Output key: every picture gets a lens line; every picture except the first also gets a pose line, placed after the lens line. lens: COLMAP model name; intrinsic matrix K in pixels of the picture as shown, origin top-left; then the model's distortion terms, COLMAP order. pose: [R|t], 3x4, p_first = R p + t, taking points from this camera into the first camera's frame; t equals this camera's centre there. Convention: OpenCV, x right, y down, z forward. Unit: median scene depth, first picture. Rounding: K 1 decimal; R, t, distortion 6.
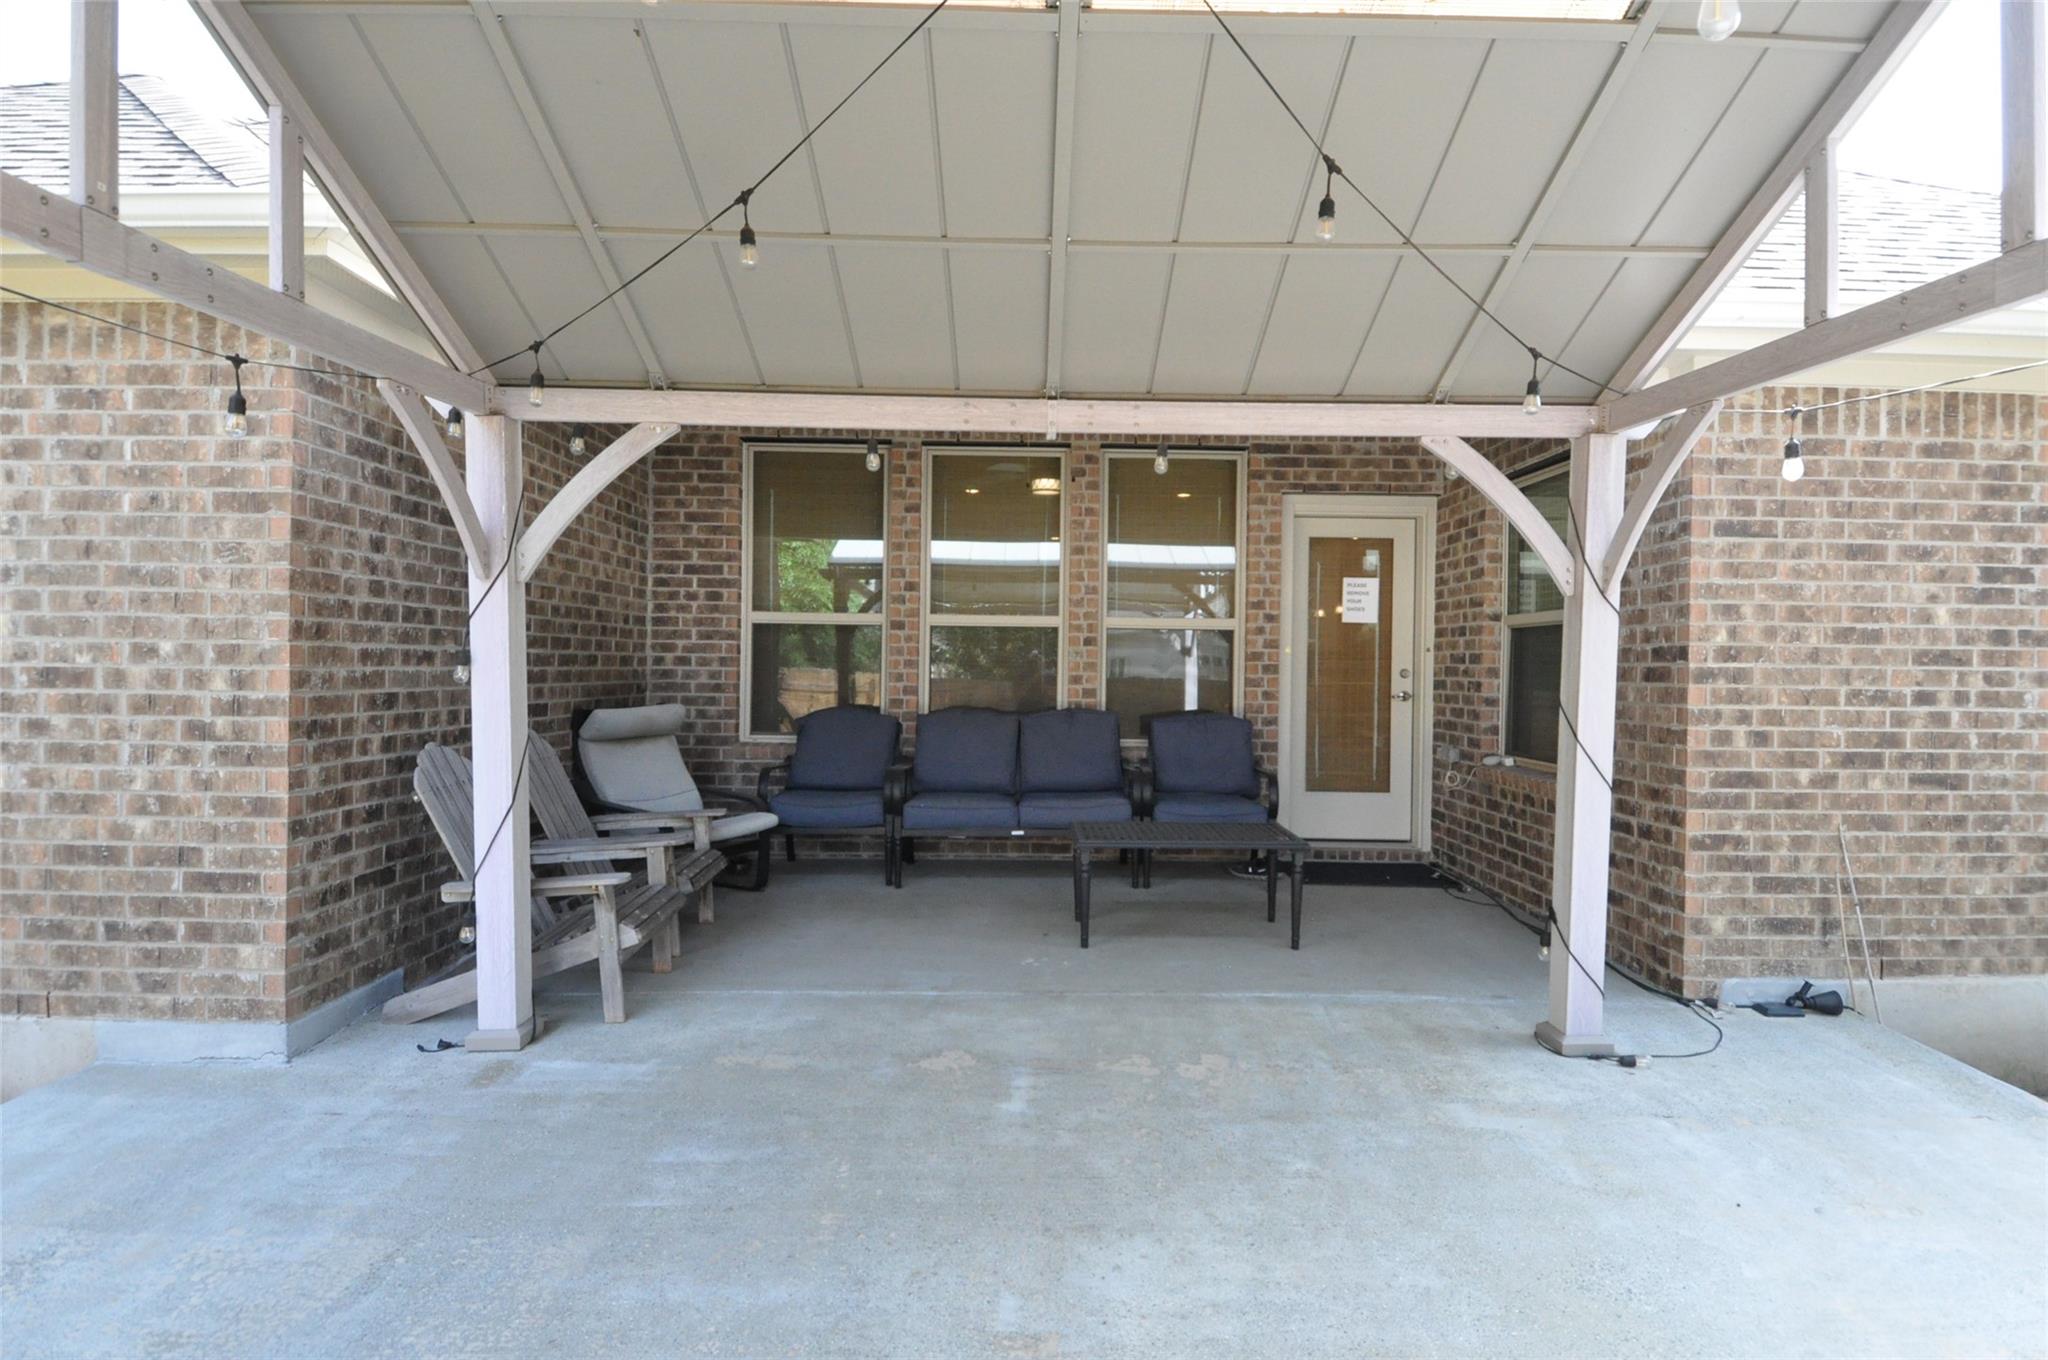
lens RADIAL K [[1067.7, 0, 1030.3], [0, 1067.7, 680.9], [0, 0, 1]] dist [0.036710, -0.041031]
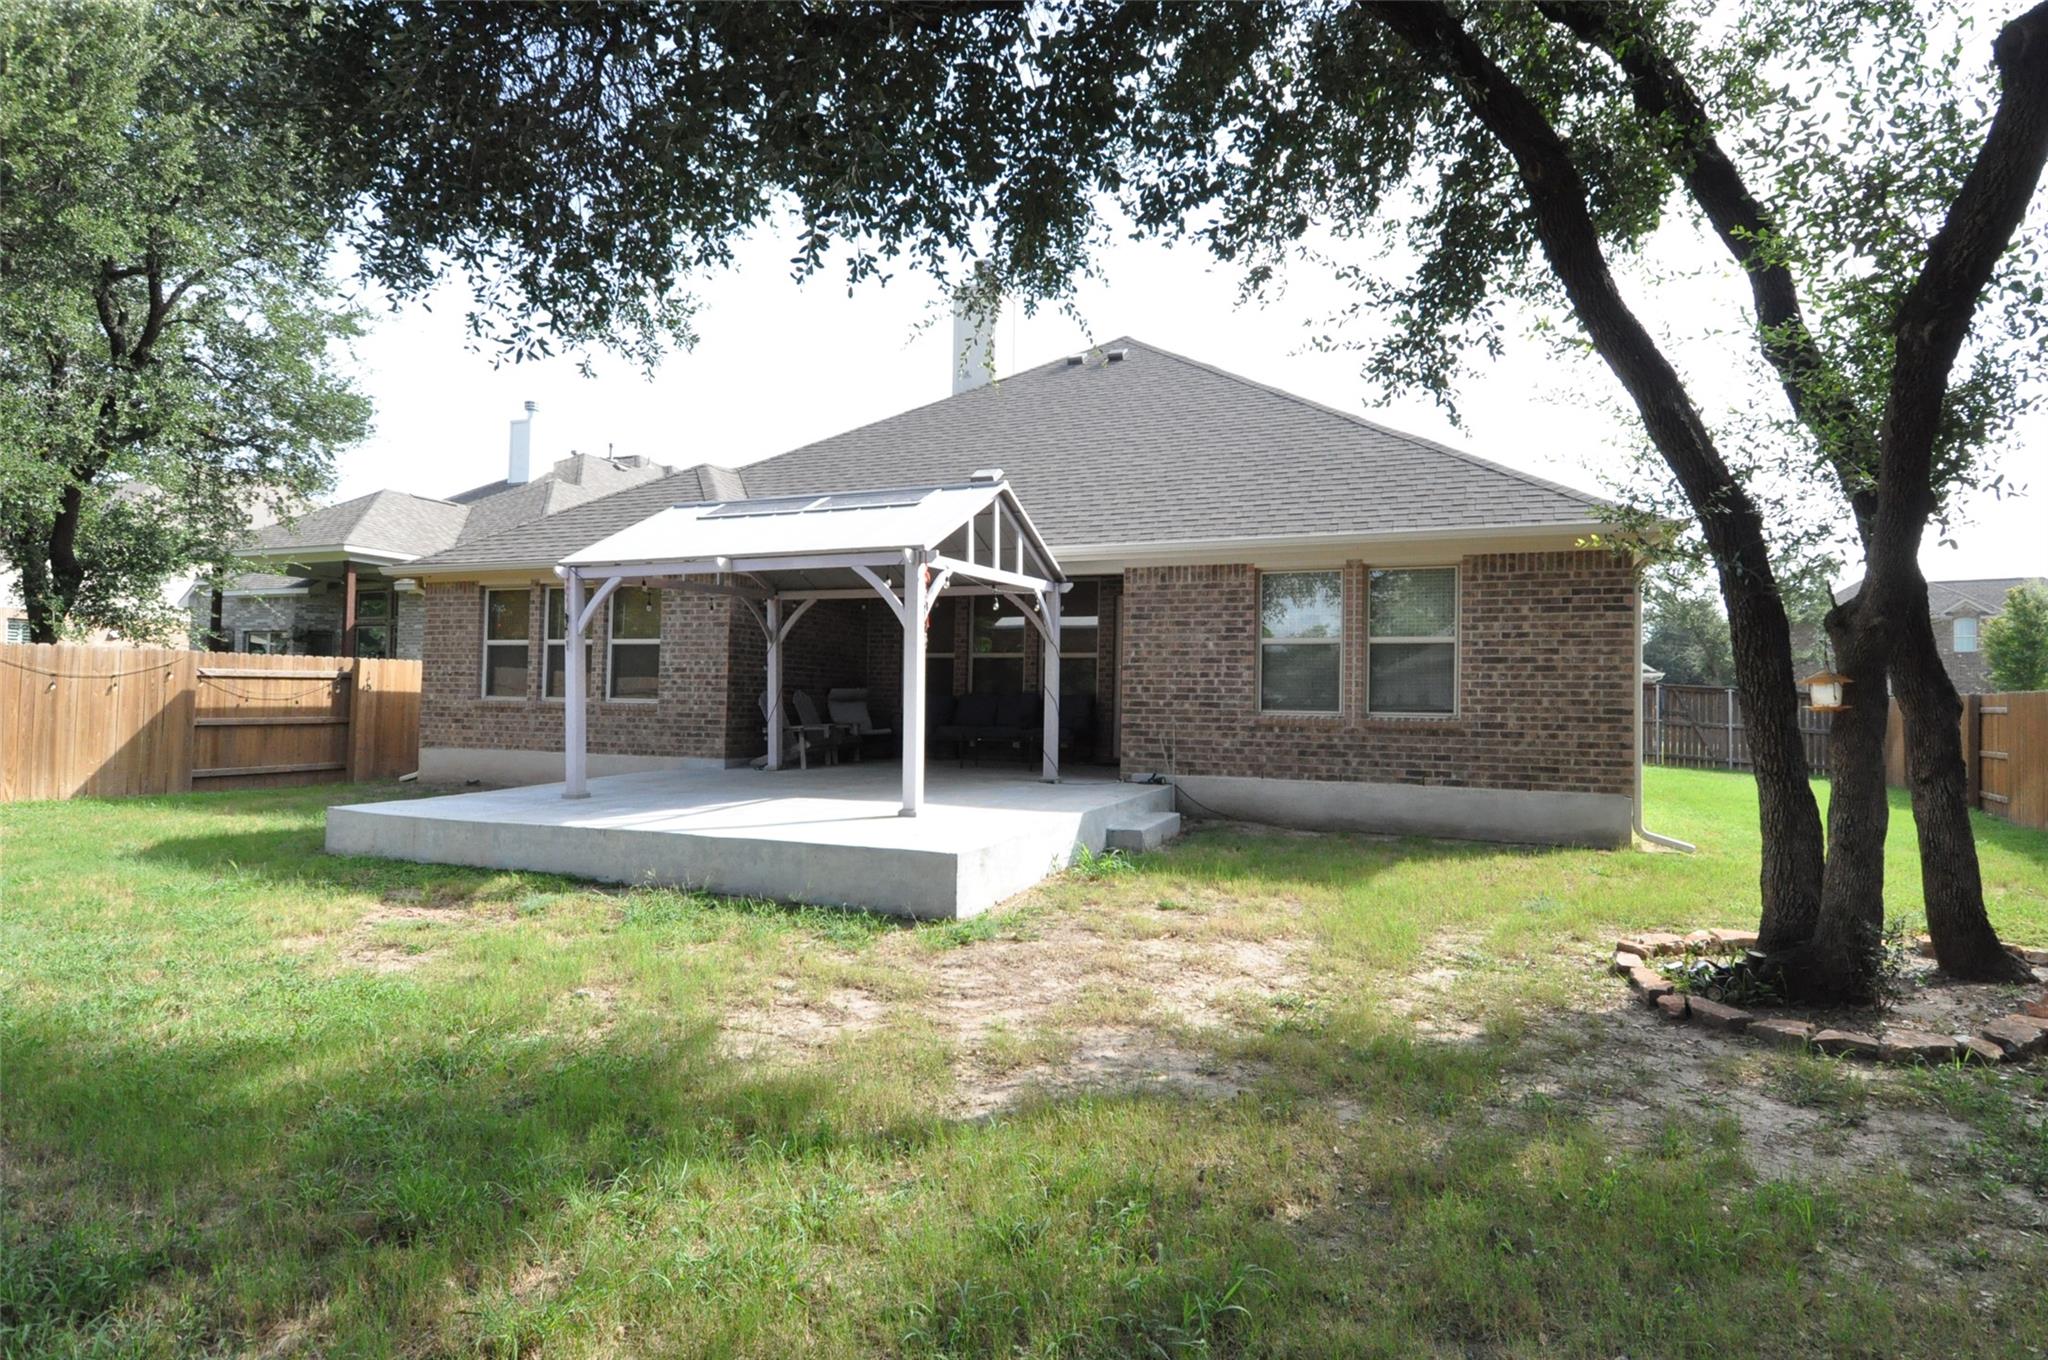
lens RADIAL K [[1067.7, 0, 1020.8], [0, 1067.7, 677.9], [0, 0, 1]] dist [0.036710, -0.041031]
pose [[0.912193, -0.005855, -0.409720, 1.536727], [-0.012278, 0.999058, -0.041613, 0.145149], [0.409578, 0.042989, 0.911262, -1.722327]]
